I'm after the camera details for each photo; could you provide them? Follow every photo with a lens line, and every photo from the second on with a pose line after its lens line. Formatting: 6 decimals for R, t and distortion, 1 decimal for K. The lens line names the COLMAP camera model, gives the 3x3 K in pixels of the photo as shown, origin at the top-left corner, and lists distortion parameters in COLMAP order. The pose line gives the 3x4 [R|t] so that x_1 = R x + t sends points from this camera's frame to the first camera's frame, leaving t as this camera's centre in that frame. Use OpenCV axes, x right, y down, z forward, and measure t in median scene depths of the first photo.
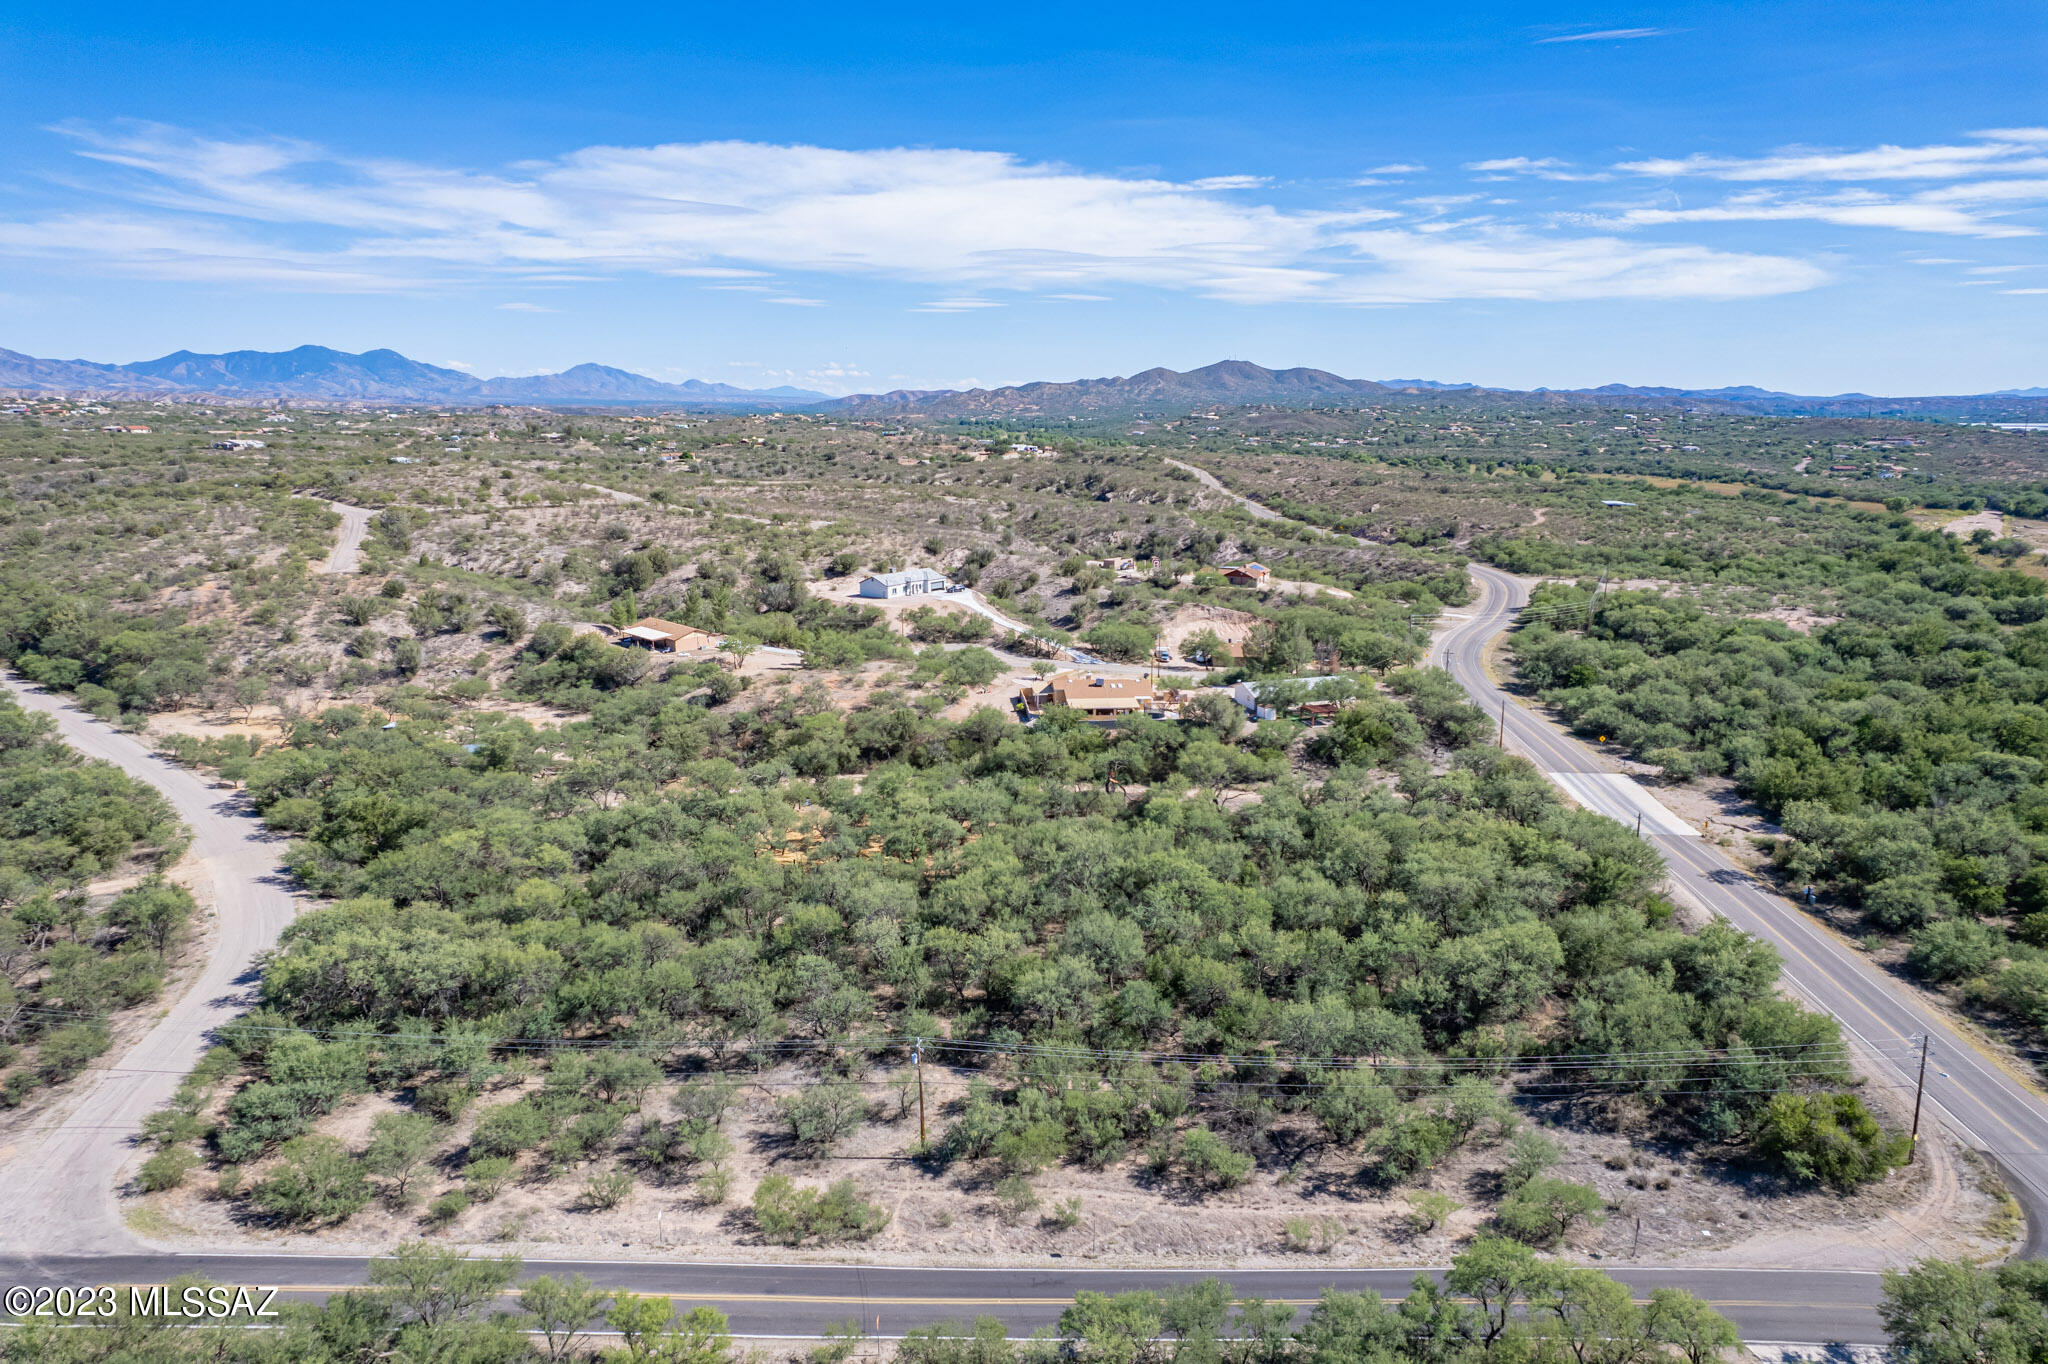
lens RADIAL K [[1304.7, 0, 1021.0], [0, 1304.7, 674.0], [0, 0, 1]] dist [-0.078514, 0.068622]
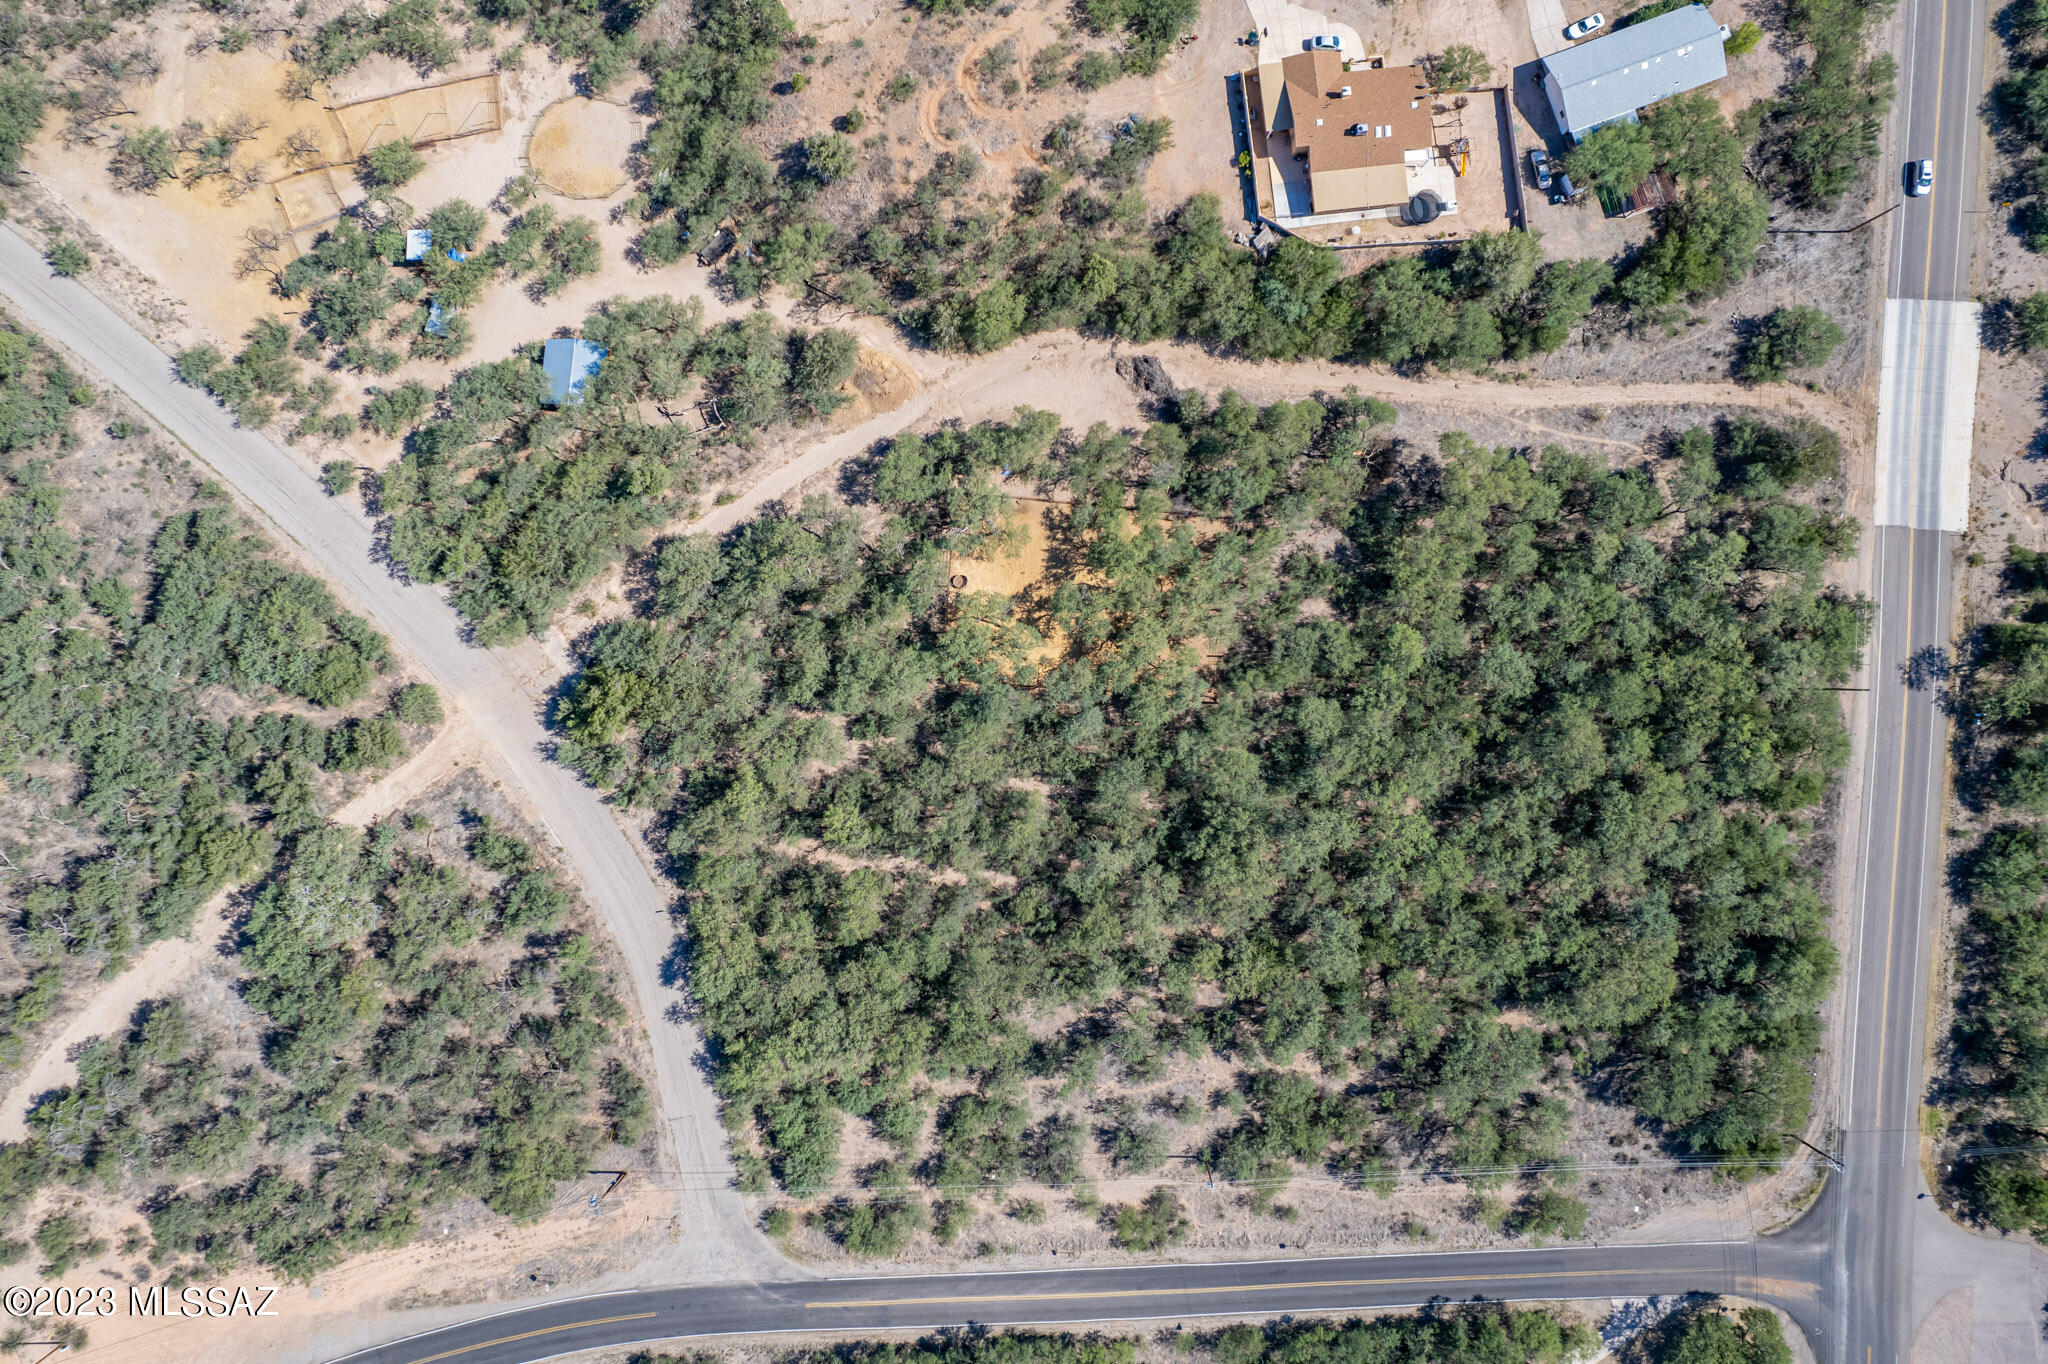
lens RADIAL K [[1304.7, 0, 1021.0], [0, 1304.7, 674.0], [0, 0, 1]] dist [-0.078514, 0.068622]
pose [[0.999604, -0.026029, -0.010708, -0.241341], [0.015794, 0.203830, 0.978879, -1.206772], [-0.023297, -0.978660, 0.204161, 1.108145]]
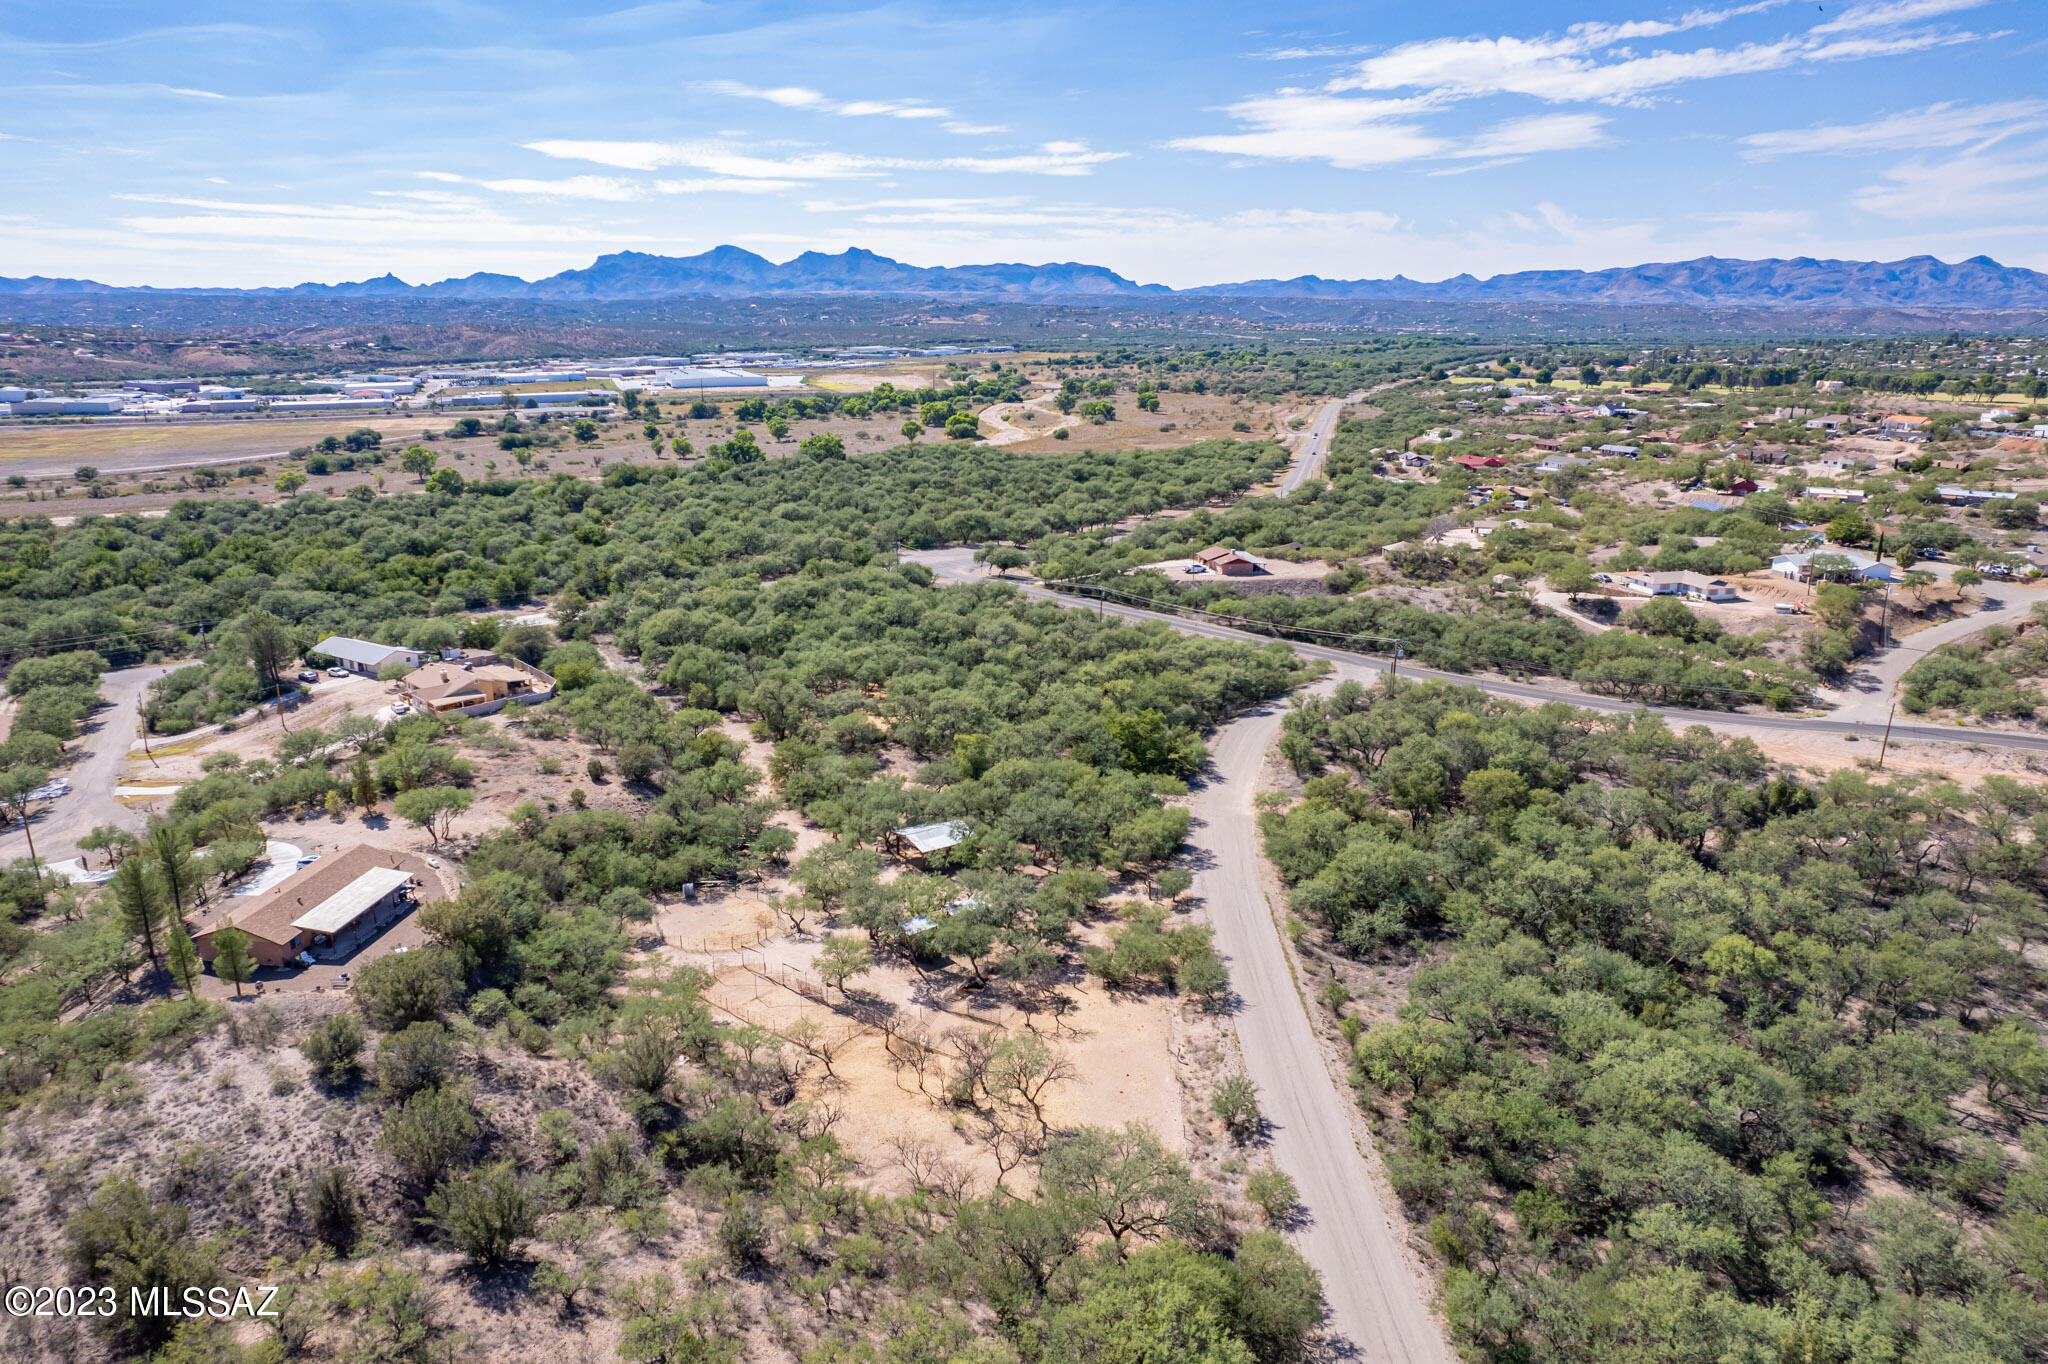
lens RADIAL K [[1317.5, 0, 1020.5], [0, 1317.5, 673.0], [0, 0, 1]] dist [-0.081383, 0.072991]
pose [[-0.643914, -0.204029, 0.737392, -1.834378], [0.157527, 0.907784, 0.388733, -0.603201], [-0.748705, 0.366470, -0.552395, 2.398942]]
